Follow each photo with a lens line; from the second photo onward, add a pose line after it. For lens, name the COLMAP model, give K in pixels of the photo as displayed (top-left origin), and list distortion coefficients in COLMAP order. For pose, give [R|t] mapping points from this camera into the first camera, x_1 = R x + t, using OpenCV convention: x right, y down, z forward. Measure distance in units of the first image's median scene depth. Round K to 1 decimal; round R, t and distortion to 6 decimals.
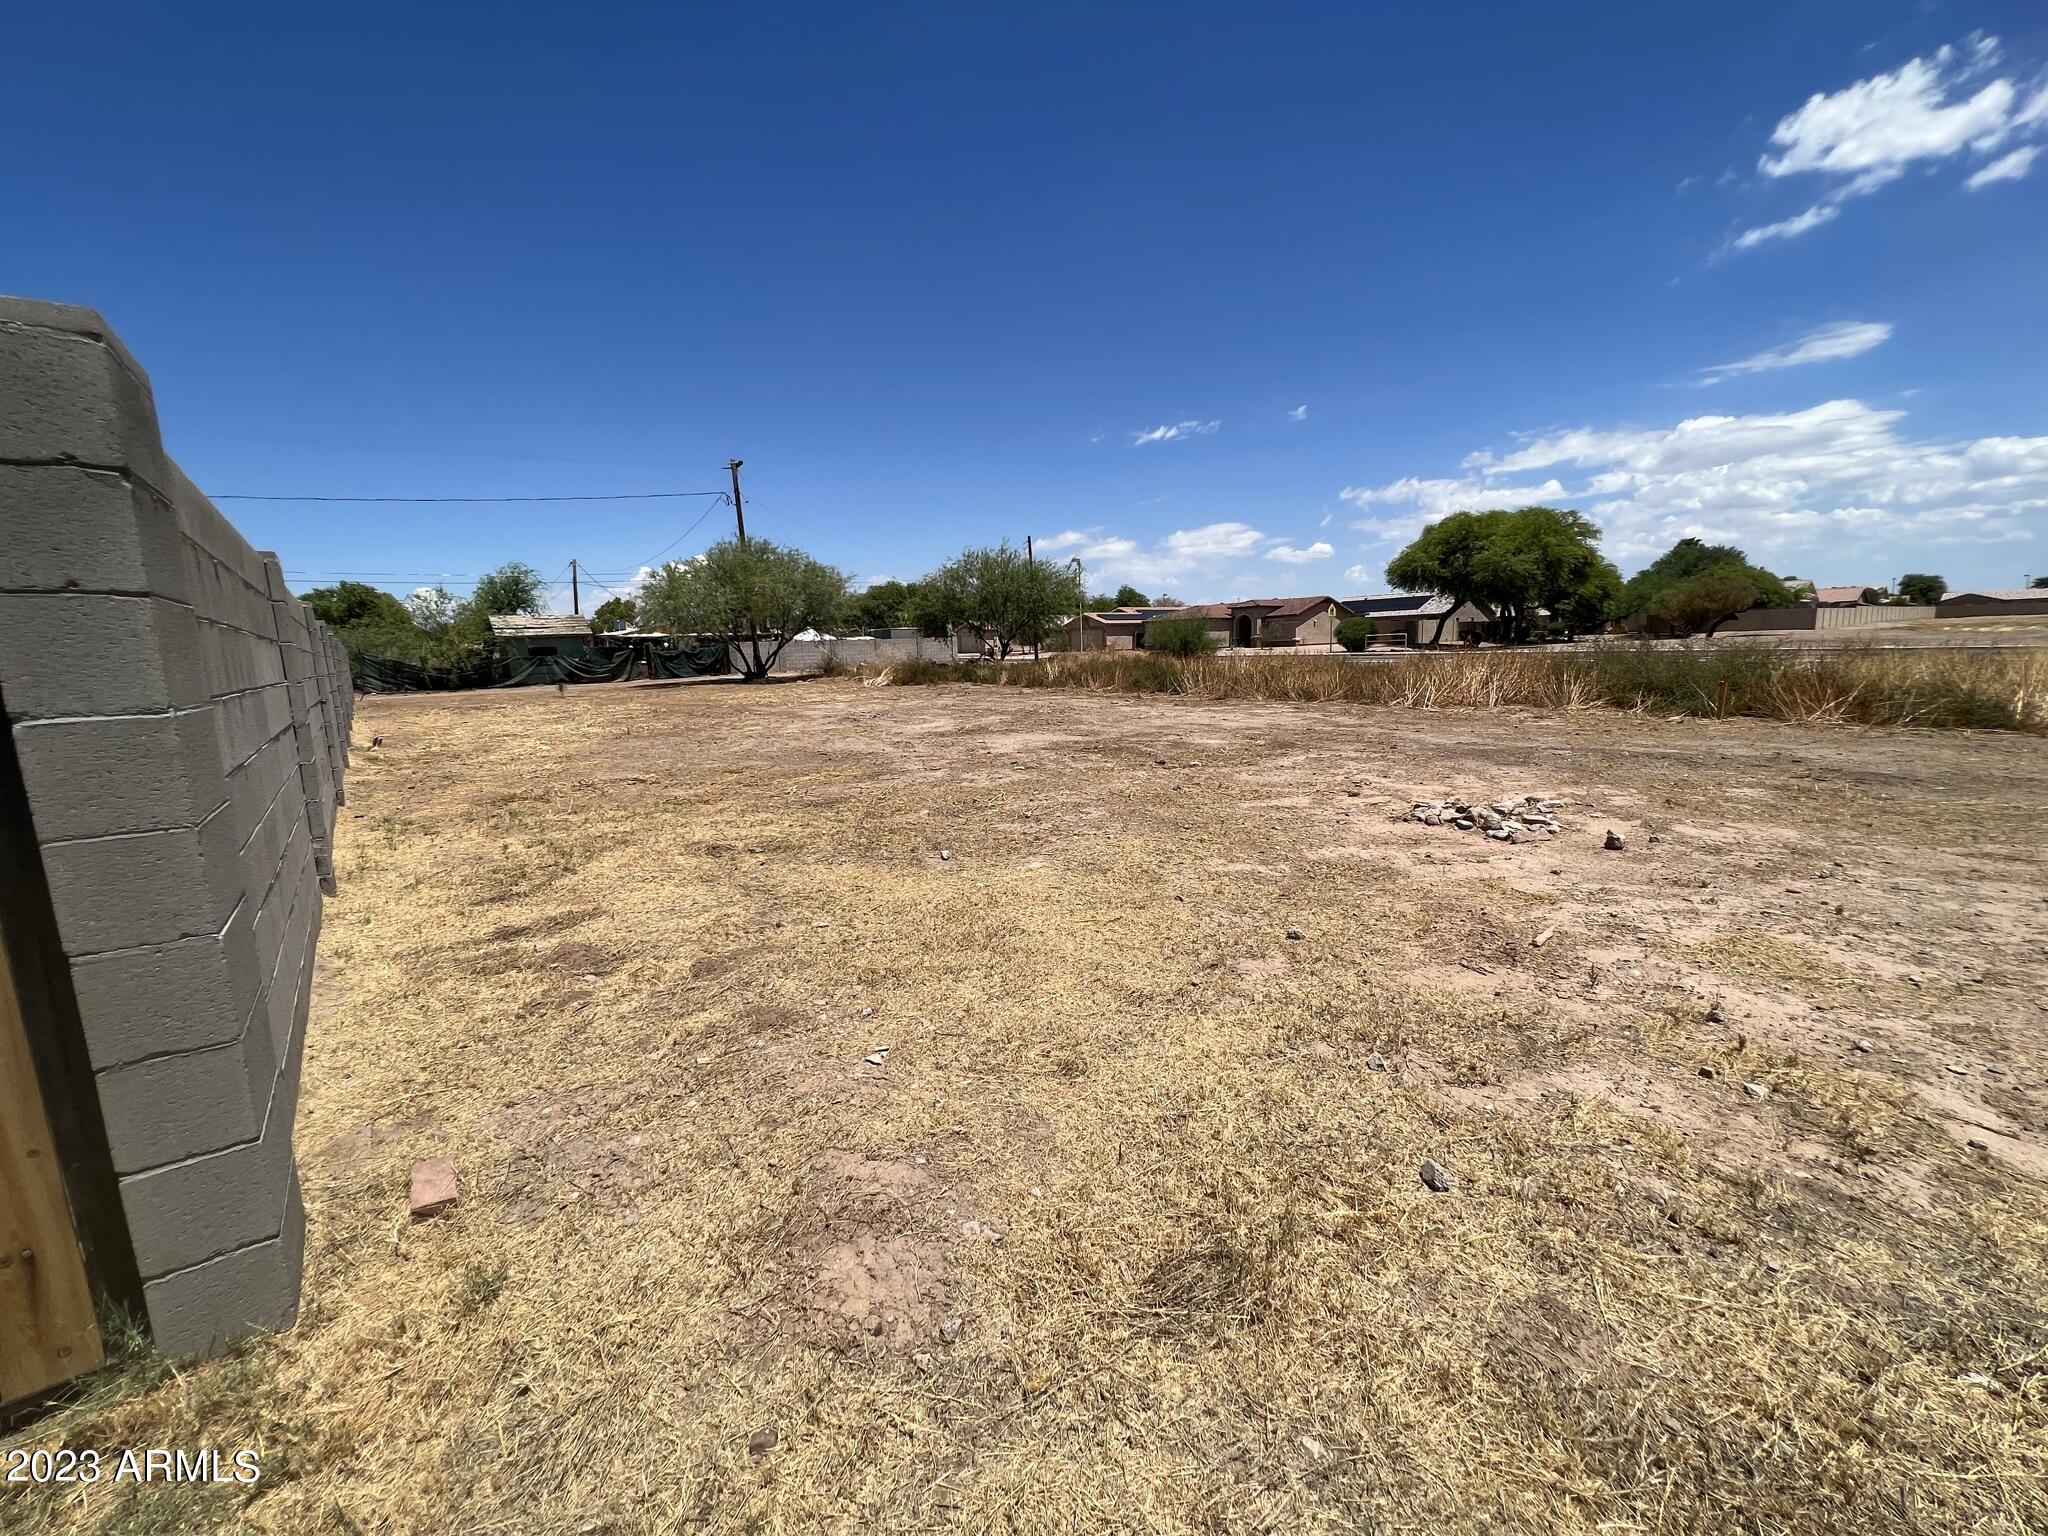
lens RADIAL K [[818.5, 0, 1022.8], [0, 818.5, 765.1], [0, 0, 1]] dist [-0.001652, 0.001117]
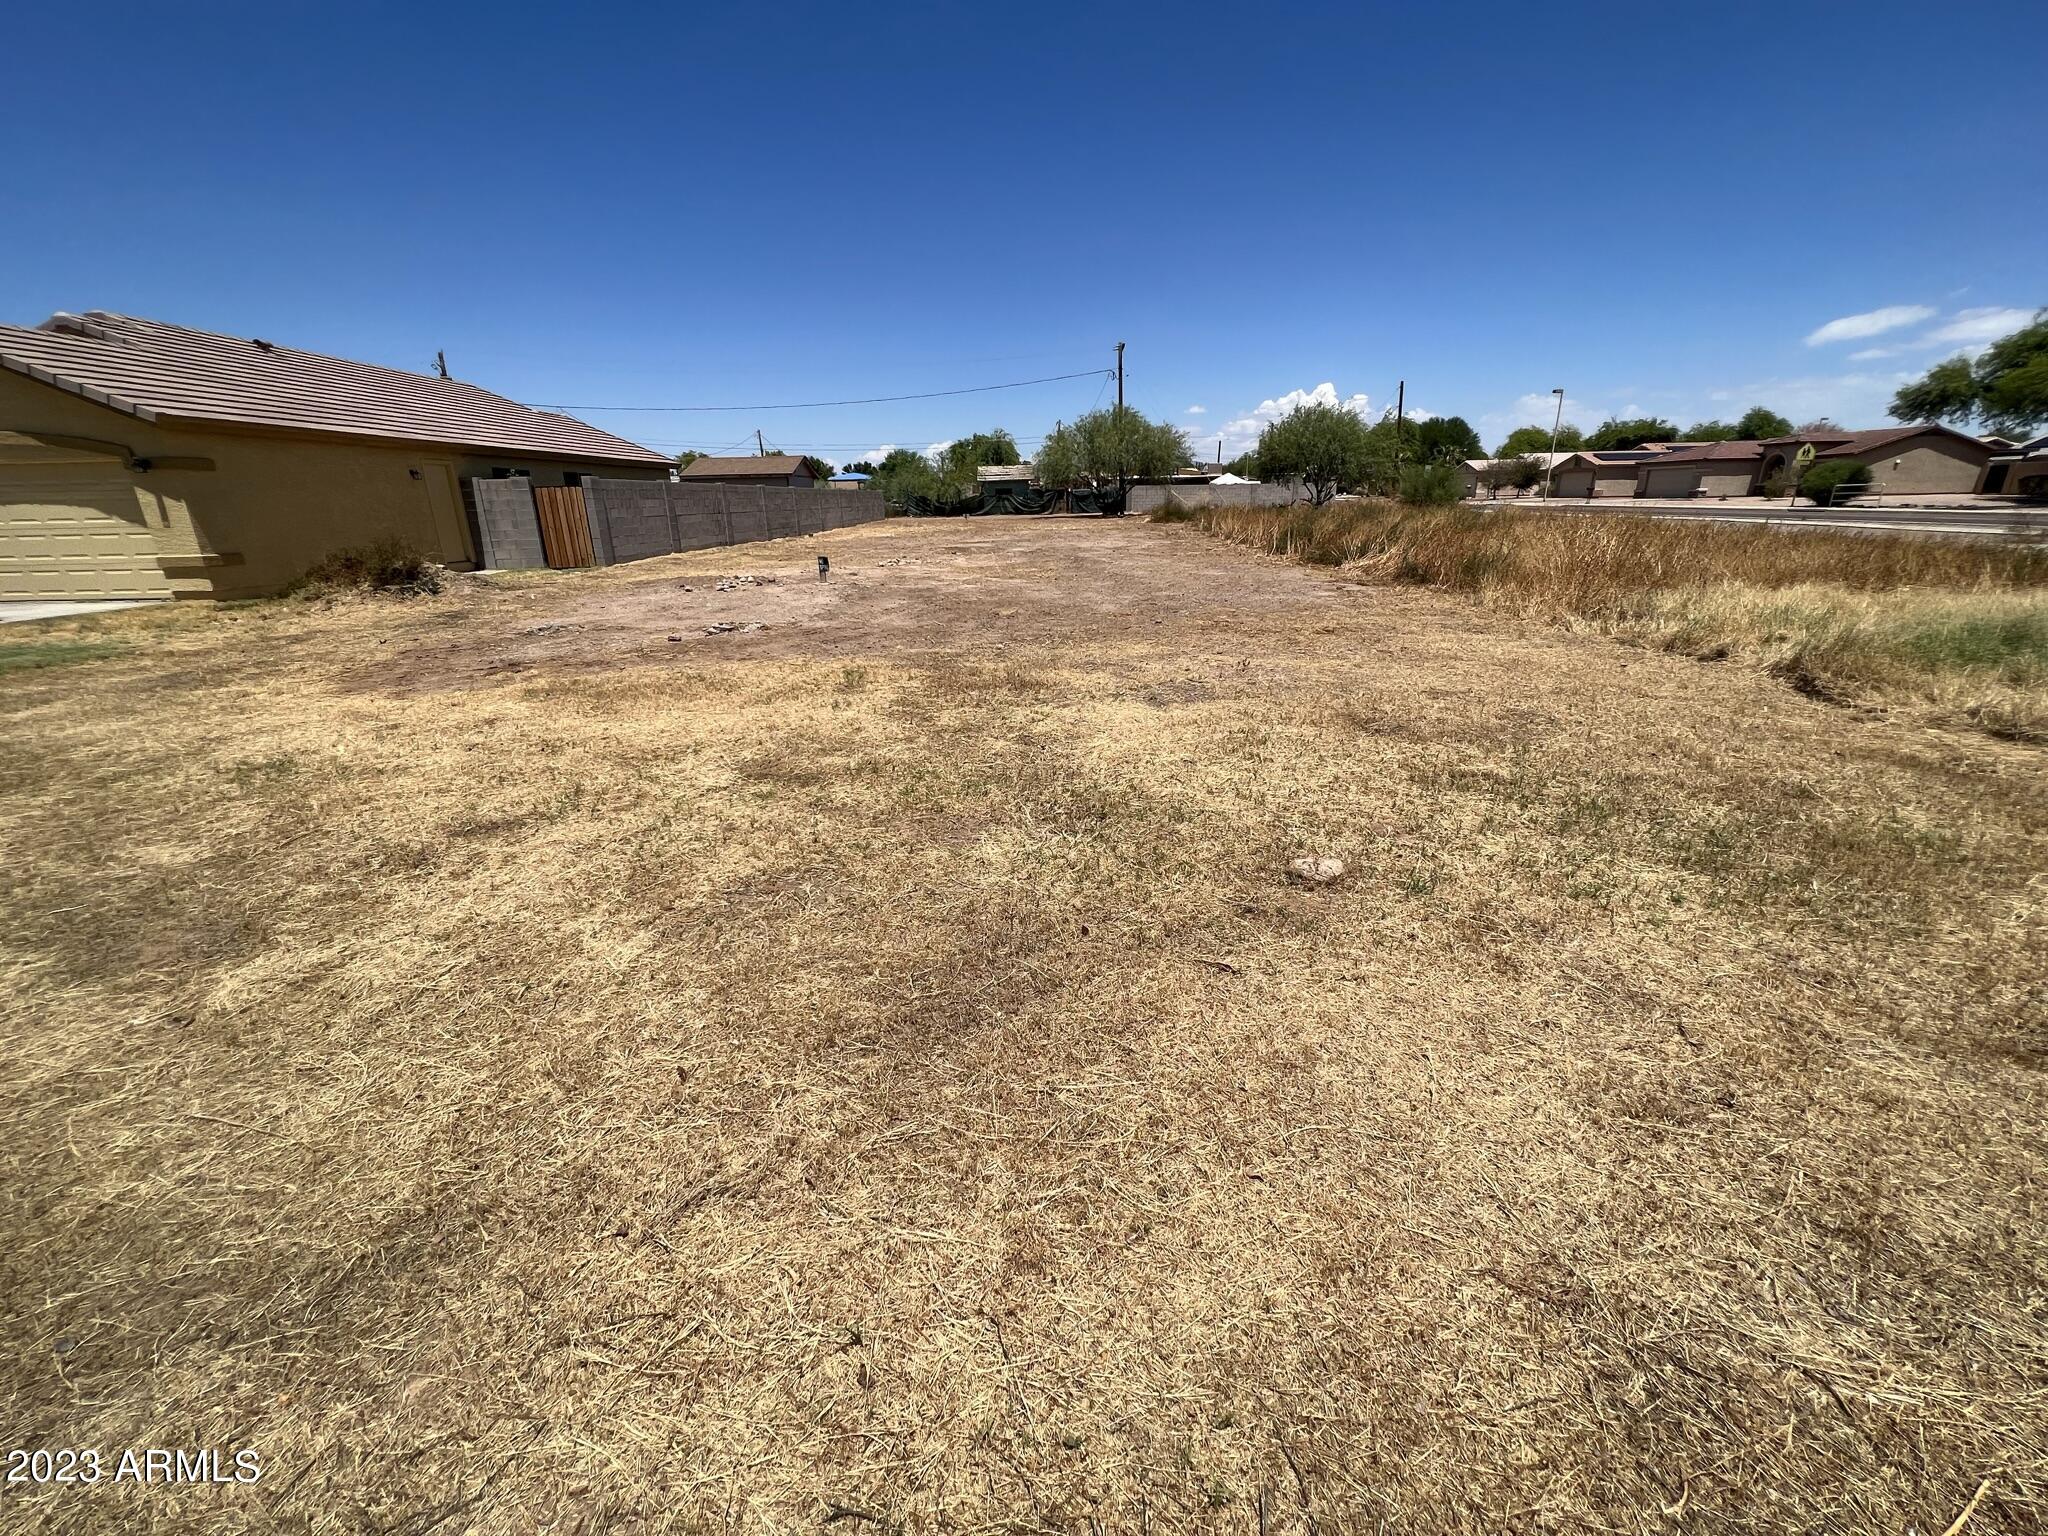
lens RADIAL K [[818.5, 0, 1034.1], [0, 818.5, 768.2], [0, 0, 1]] dist [-0.001652, 0.001117]
pose [[0.767839, 0.219700, -0.601794, 0.453659], [-0.100422, 0.969022, 0.225636, 0.009766], [0.632724, -0.112819, 0.766115, -0.171776]]
